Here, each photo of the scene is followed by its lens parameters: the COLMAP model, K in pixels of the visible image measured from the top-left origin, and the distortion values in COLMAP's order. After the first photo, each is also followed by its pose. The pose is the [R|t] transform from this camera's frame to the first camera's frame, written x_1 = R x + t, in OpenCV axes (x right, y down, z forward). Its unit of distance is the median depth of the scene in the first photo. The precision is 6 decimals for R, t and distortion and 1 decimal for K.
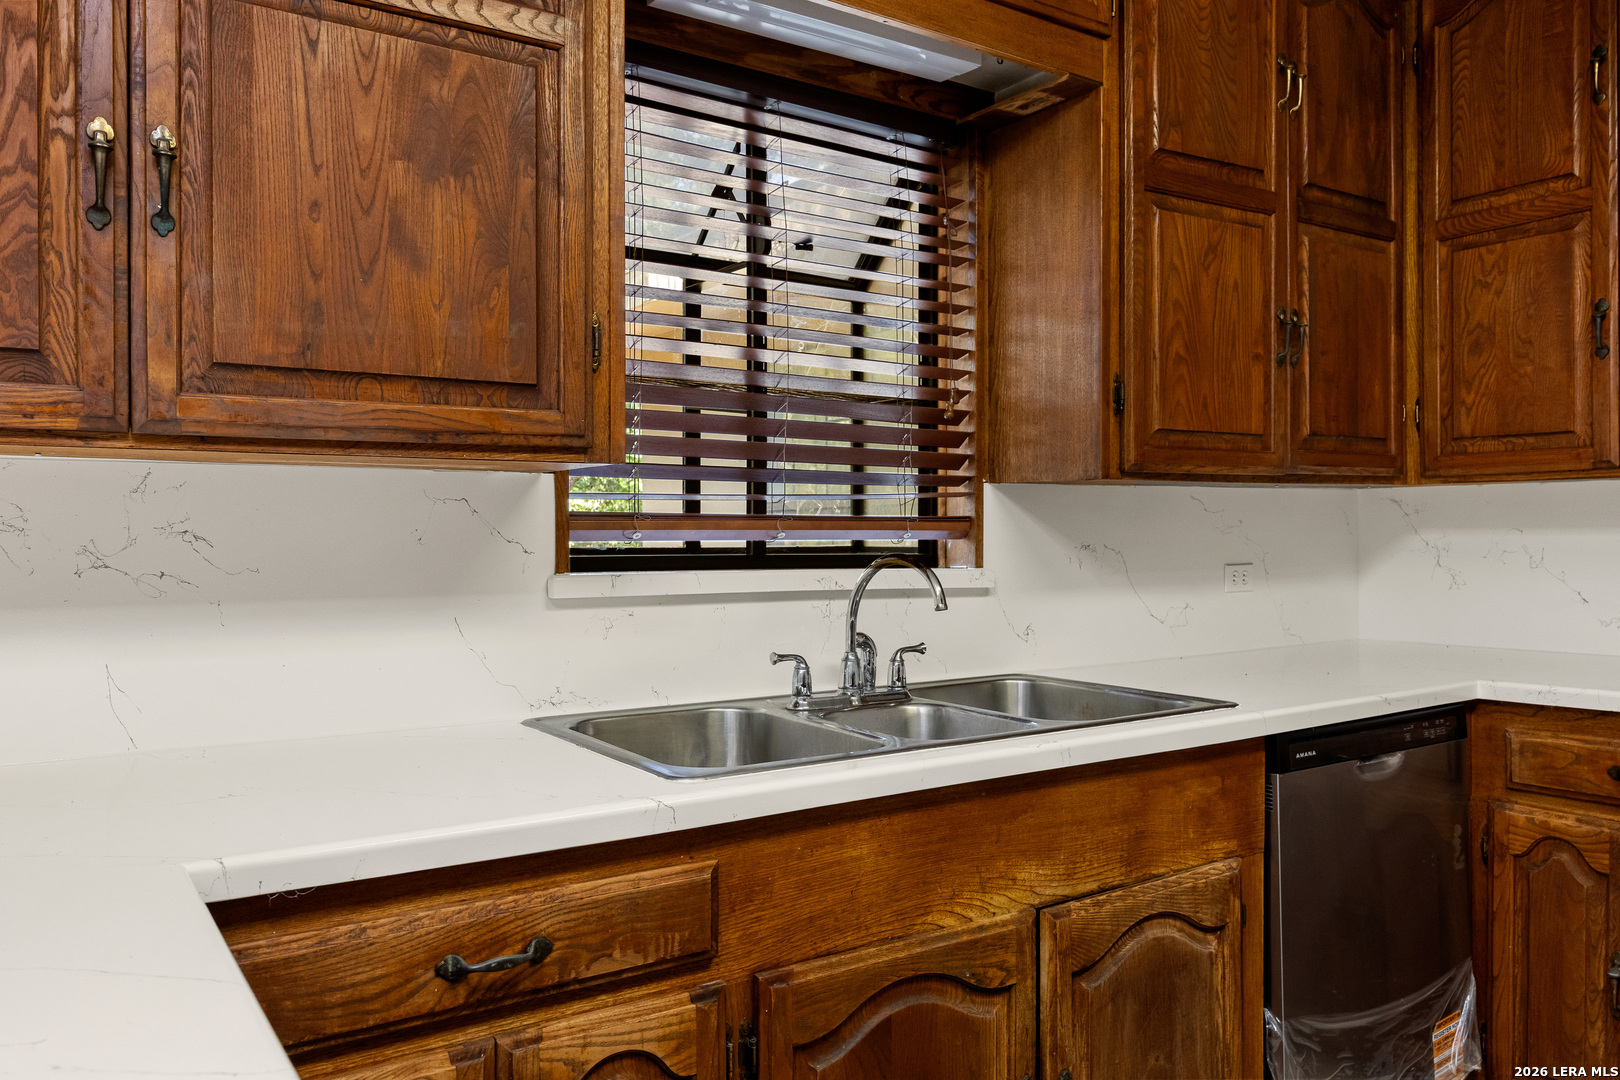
lens RADIAL K [[1210.0, 0, 806.5], [0, 1210.0, 538.7], [0, 0, 1]] dist [-0.001352, 0.000771]
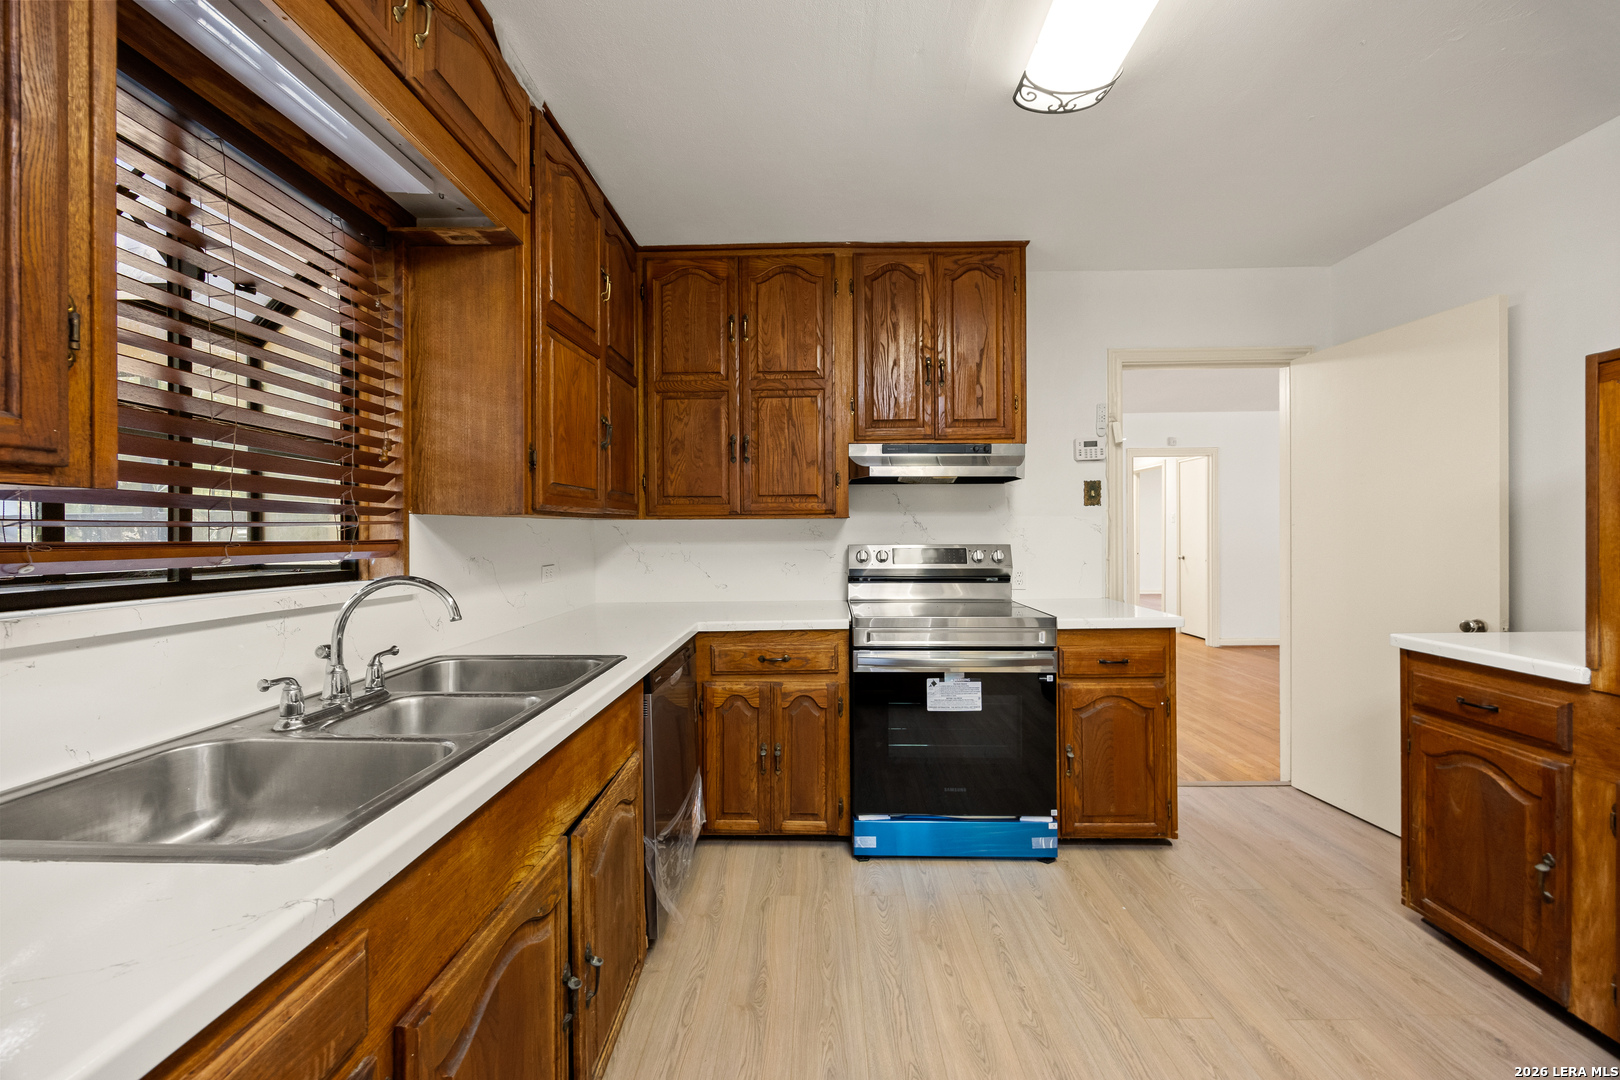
lens RADIAL K [[623.4, 0, 812.5], [0, 623.4, 534.5], [0, 0, 1]] dist [0.002709, -0.000613]
pose [[0.568805, -0.001091, 0.822472, -0.166044], [0.006051, 0.999978, -0.002858, -0.020027], [-0.822450, 0.006603, 0.568799, 0.272222]]
